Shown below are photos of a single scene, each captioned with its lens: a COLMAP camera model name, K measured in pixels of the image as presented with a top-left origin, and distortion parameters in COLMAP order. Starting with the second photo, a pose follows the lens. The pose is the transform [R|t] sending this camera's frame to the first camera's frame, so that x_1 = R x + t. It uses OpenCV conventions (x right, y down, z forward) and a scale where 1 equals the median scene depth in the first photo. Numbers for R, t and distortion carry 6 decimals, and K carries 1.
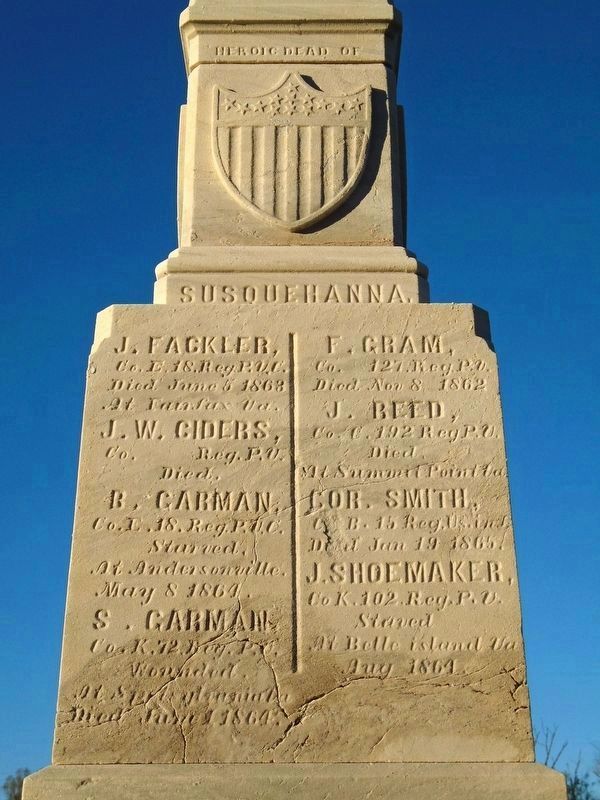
lens RADIAL K [[1153.6, 0, 300.0], [0, 1153.6, 400.6], [0, 0, 1]] dist [-0.050056, 0.000000]
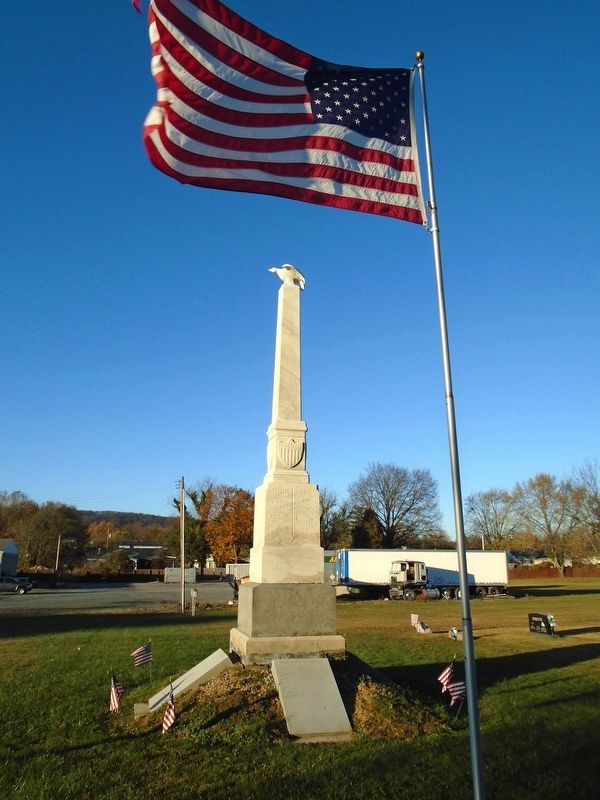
lens RADIAL K [[610.4, 0, 301.1], [0, 610.4, 398.6], [0, 0, 1]] dist [-0.021404, 0.015176]
pose [[0.966420, 0.070867, 0.247004, -0.857954], [-0.107747, 0.984394, 0.139139, -1.051578], [-0.233289, -0.161080, 0.958973, -2.384054]]
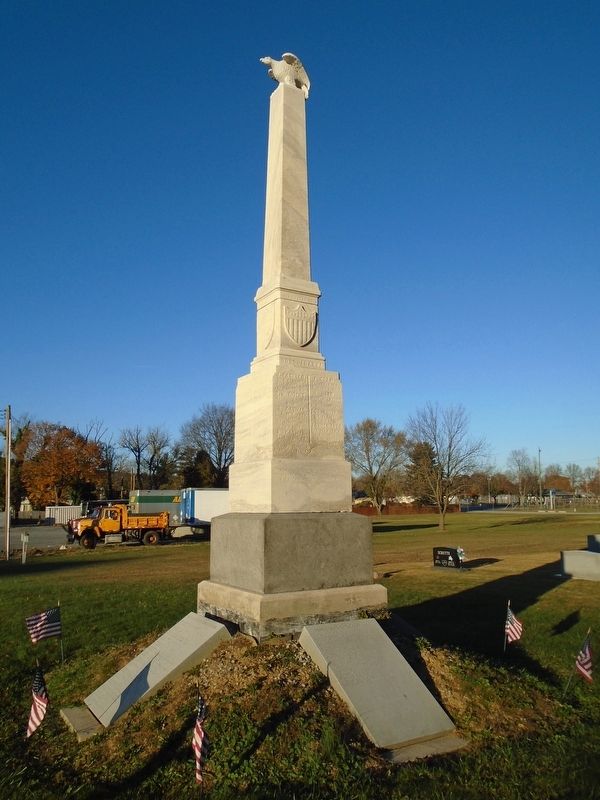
lens RADIAL K [[610.4, 0, 299.2], [0, 610.4, 398.8], [0, 0, 1]] dist [-0.021404, 0.015176]
pose [[0.854816, 0.079963, 0.512733, -1.238257], [-0.200548, 0.962194, 0.184291, -0.393556], [-0.478612, -0.260363, 0.838535, -1.088588]]
